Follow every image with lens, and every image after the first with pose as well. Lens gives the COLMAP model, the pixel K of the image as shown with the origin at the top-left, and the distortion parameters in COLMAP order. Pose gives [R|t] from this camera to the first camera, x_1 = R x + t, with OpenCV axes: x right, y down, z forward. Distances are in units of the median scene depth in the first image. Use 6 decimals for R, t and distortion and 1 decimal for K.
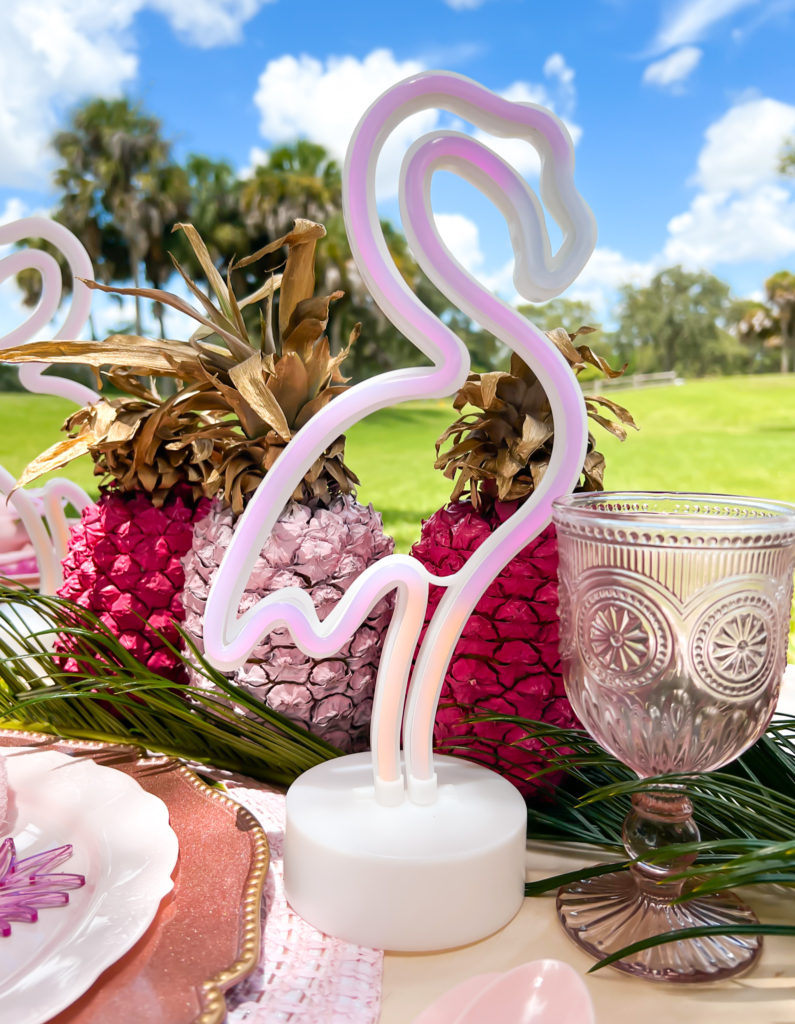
lens RADIAL K [[865.7, 0, 409.1], [0, 865.7, 514.8], [0, 0, 1]] dist [-0.007959, -0.017002]
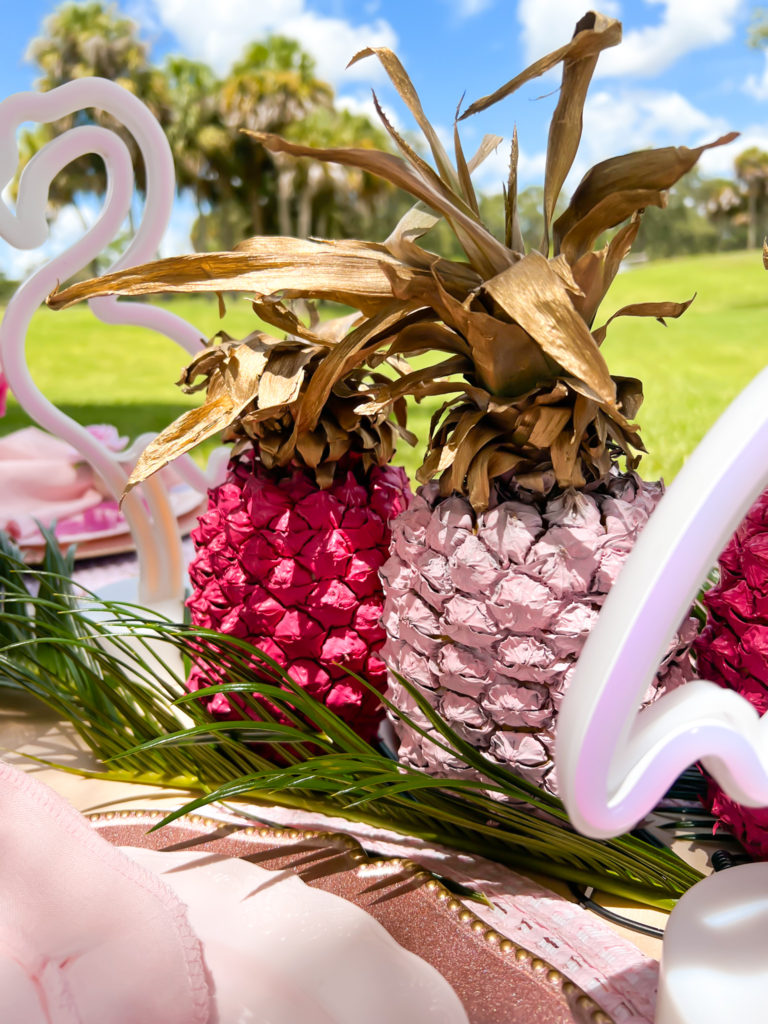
lens RADIAL K [[771.2, 0, 376.0], [0, 771.2, 512.0], [0, 0, 1]] dist [-0.006814, -0.016565]
pose [[0.998833, -0.045861, -0.015136, -0.242588], [0.047573, 0.988313, 0.144822, -0.080684], [0.008317, -0.145373, 0.989342, 0.371190]]
